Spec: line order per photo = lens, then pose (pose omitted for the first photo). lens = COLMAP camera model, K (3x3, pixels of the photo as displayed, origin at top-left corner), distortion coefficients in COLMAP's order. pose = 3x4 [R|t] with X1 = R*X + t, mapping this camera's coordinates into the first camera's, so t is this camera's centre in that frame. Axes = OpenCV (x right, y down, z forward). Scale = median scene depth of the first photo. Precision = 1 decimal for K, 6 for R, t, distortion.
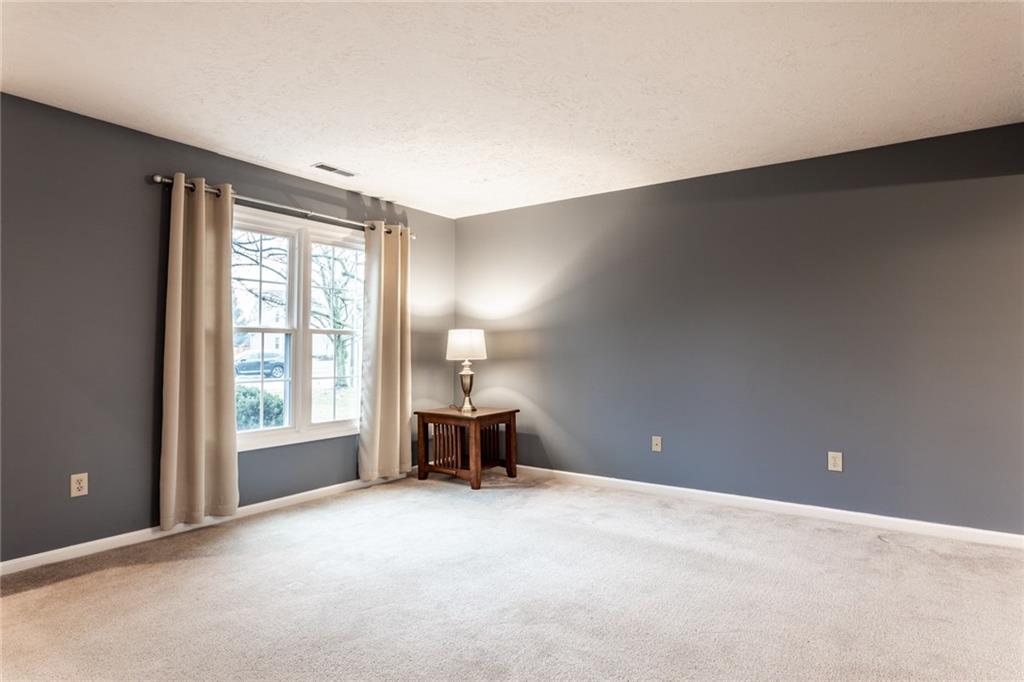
lens RADIAL K [[567.1, 0, 512.0], [0, 567.1, 341.0], [0, 0, 1]] dist [-0.012867, 0.001395]
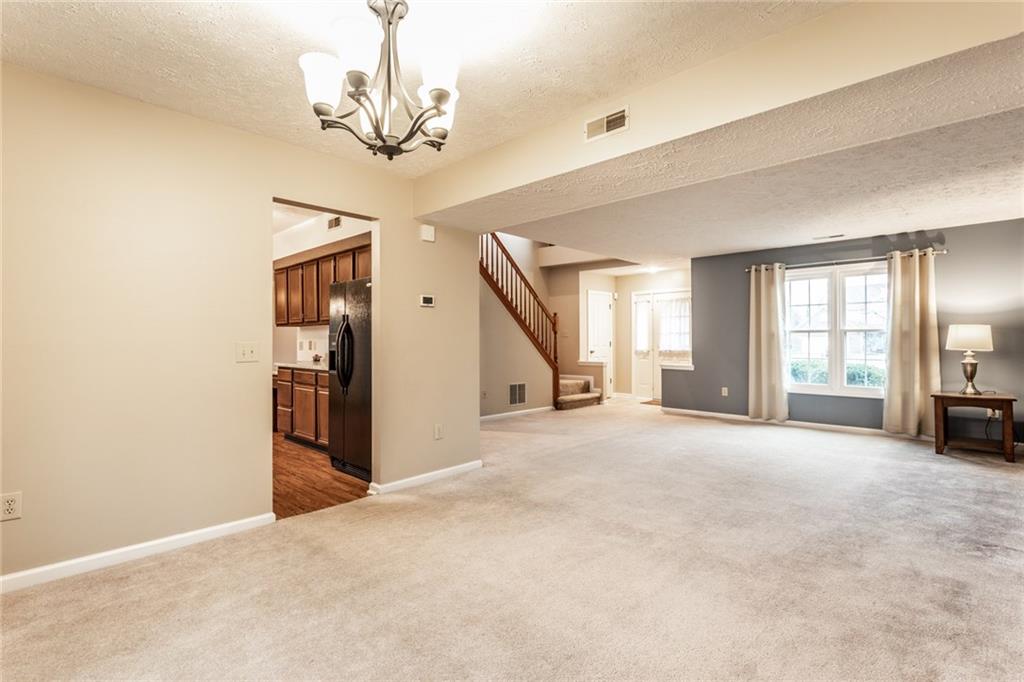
lens RADIAL K [[487.8, 0, 516.1], [0, 487.8, 337.3], [0, 0, 1]] dist [-0.000819, -0.000098]
pose [[-0.147411, -0.010368, -0.989021, 1.120814], [0.011889, 0.999854, -0.012254, 0.007936], [0.989004, -0.013564, -0.147266, 0.238661]]
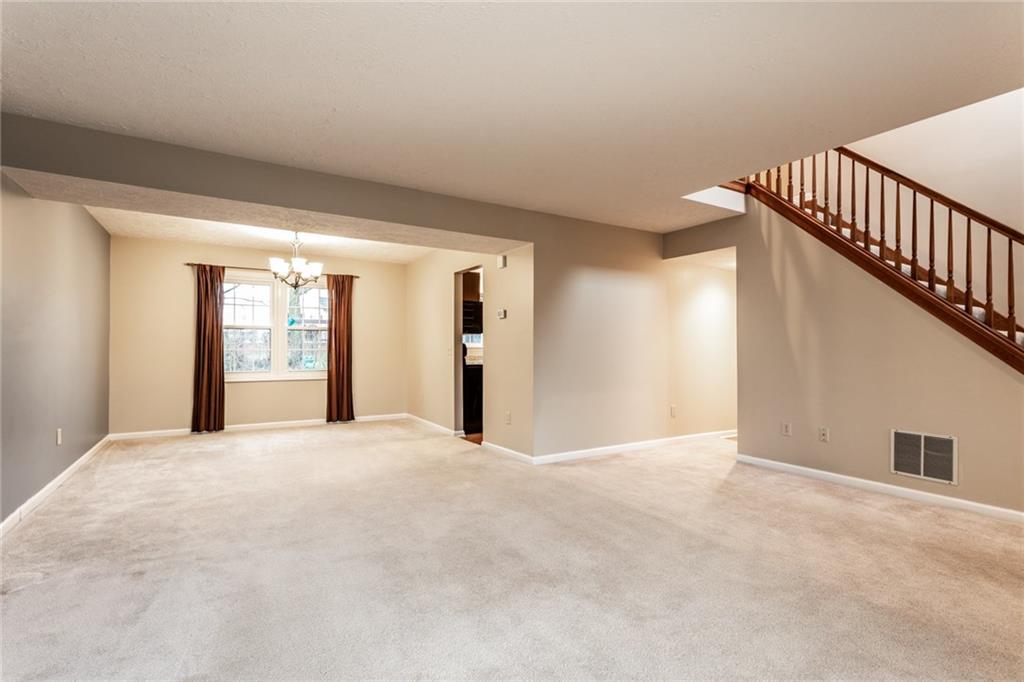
lens RADIAL K [[481.7, 0, 513.4], [0, 481.7, 342.8], [0, 0, 1]] dist [-0.000212, 0.000691]
pose [[-0.919720, -0.003102, 0.392563, -0.159073], [-0.012222, 0.999710, -0.020733, 0.019935], [-0.392385, -0.023866, -0.919491, 0.953102]]
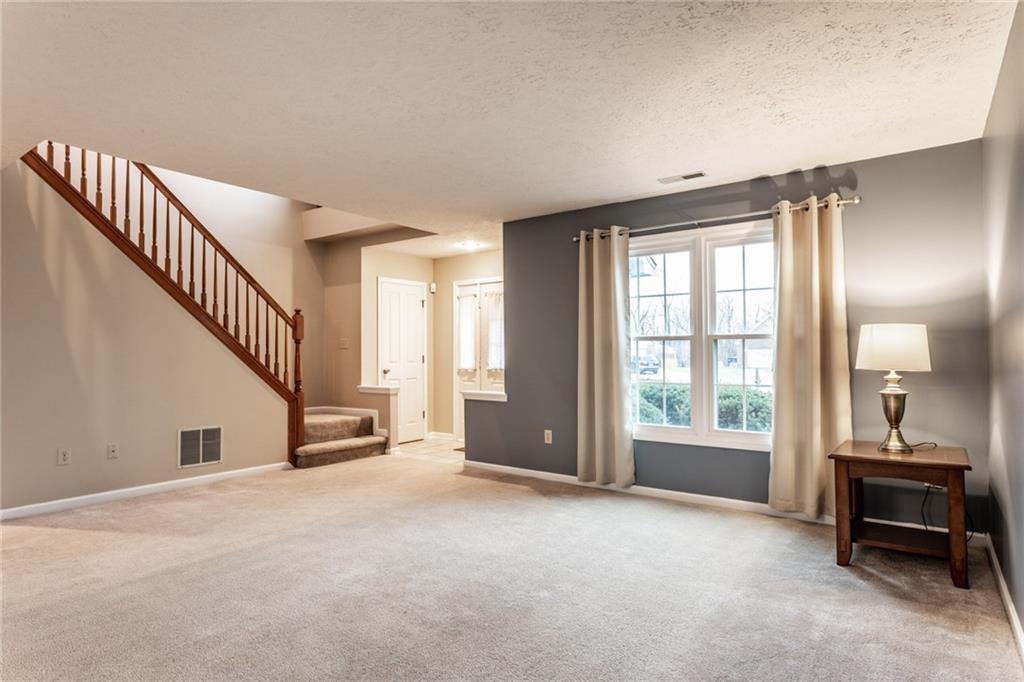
lens RADIAL K [[567.1, 0, 512.0], [0, 567.1, 341.0], [0, 0, 1]] dist [-0.012867, 0.001395]
pose [[-0.023225, -0.026498, -0.999379, 0.606858], [0.014282, 0.999538, -0.026835, 0.010927], [0.999628, -0.014896, -0.022836, 0.621462]]
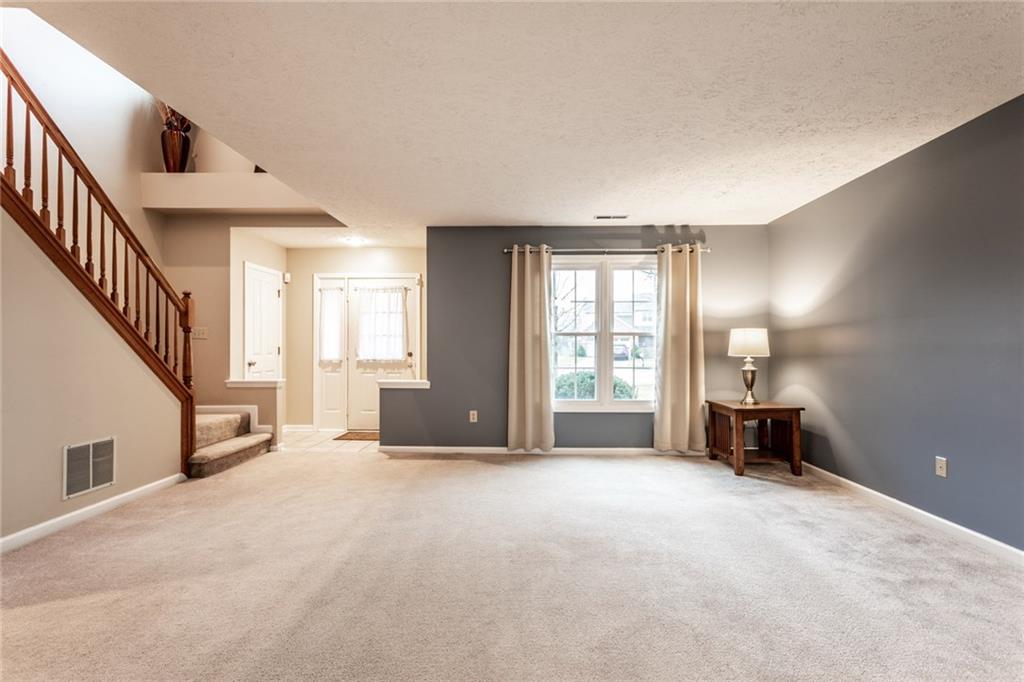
lens RADIAL K [[481.7, 0, 513.4], [0, 481.7, 342.8], [0, 0, 1]] dist [-0.000212, 0.000691]
pose [[0.558054, -0.009426, -0.829751, 0.458884], [0.011334, 0.999929, -0.003737, 0.005918], [0.829727, -0.007319, 0.558121, 0.124468]]
